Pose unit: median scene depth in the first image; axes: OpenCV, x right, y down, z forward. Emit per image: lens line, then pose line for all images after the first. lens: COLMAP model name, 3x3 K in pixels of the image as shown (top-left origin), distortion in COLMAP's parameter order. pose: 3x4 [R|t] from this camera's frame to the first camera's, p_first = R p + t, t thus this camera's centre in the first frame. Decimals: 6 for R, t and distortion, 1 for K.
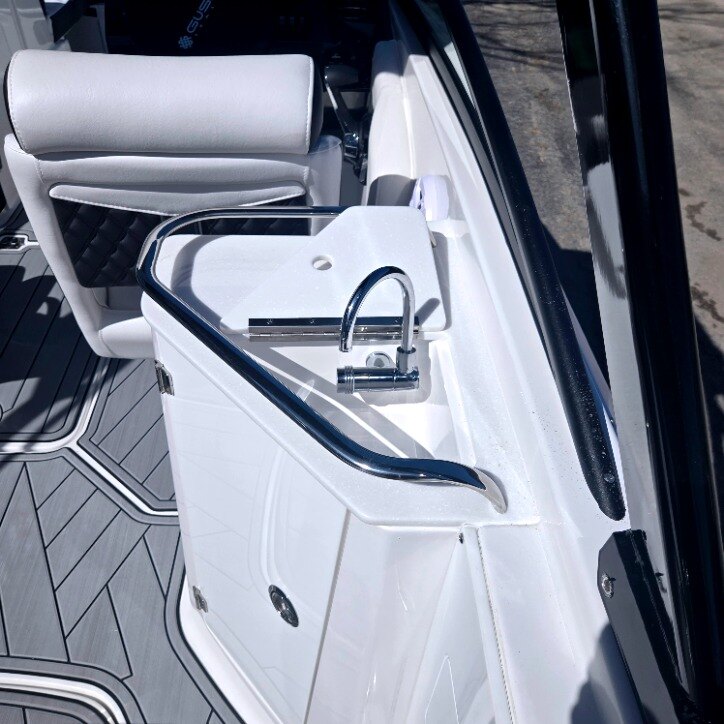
lens RADIAL K [[656.1, 0, 362.0], [0, 656.1, 362.0], [0, 0, 1]] dist [0.102505, -0.120255]
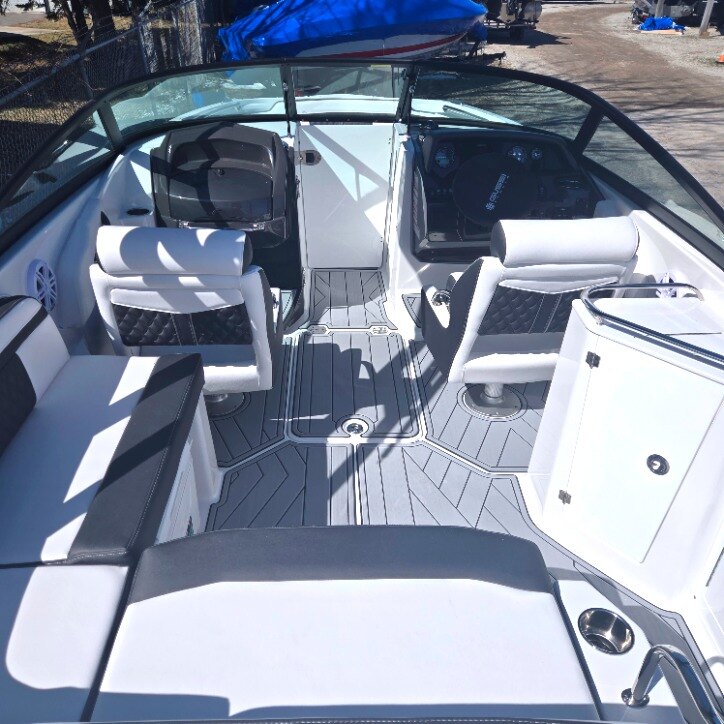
lens RADIAL K [[656.1, 0, 362.0], [0, 656.1, 362.0], [0, 0, 1]] dist [0.102505, -0.120255]
pose [[0.999295, -0.017049, -0.033460, -0.447472], [0.011005, 0.984835, -0.173144, 0.181651], [0.035904, 0.172653, 0.984328, -0.533824]]
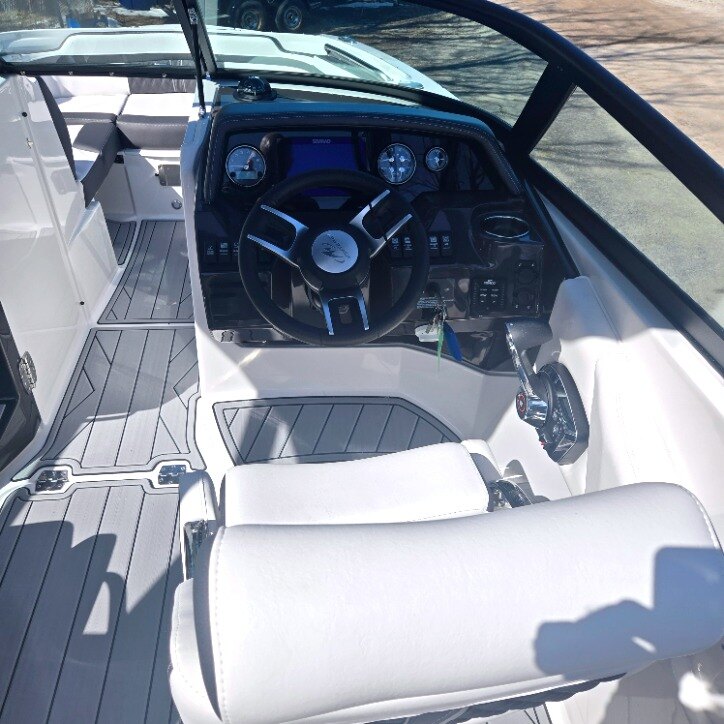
lens RADIAL K [[654.3, 0, 369.8], [0, 654.3, 360.5], [0, 0, 1]] dist [0.072970, -0.069303]
pose [[0.998216, -0.045979, 0.038093, -0.196411], [0.049093, 0.995145, -0.085300, -0.278868], [-0.033986, 0.087018, 0.995627, 0.214173]]
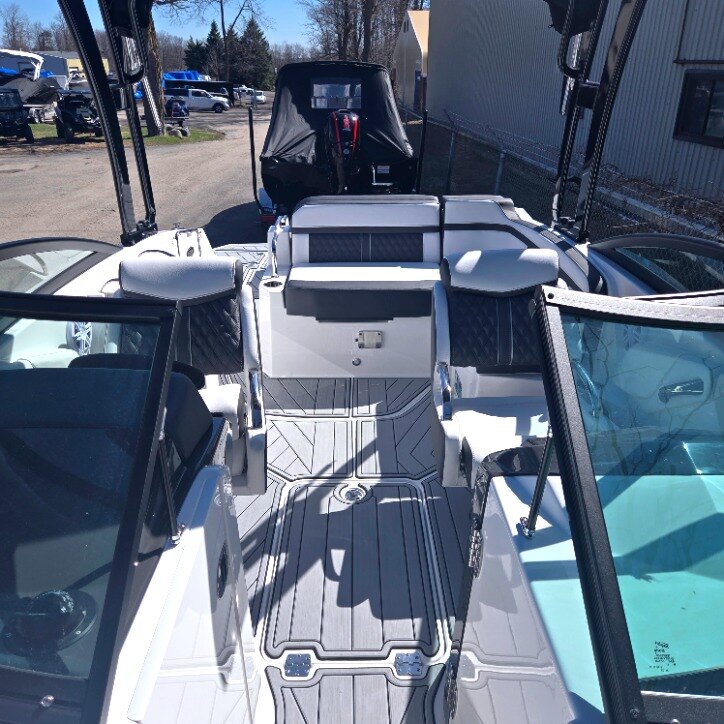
lens RADIAL K [[656.1, 0, 362.0], [0, 656.1, 362.0], [0, 0, 1]] dist [0.102505, -0.120255]
pose [[-0.997067, -0.072768, 0.023710, -0.543471], [-0.008670, 0.415201, 0.909689, -1.314229], [-0.076040, 0.906815, -0.414614, 1.198911]]
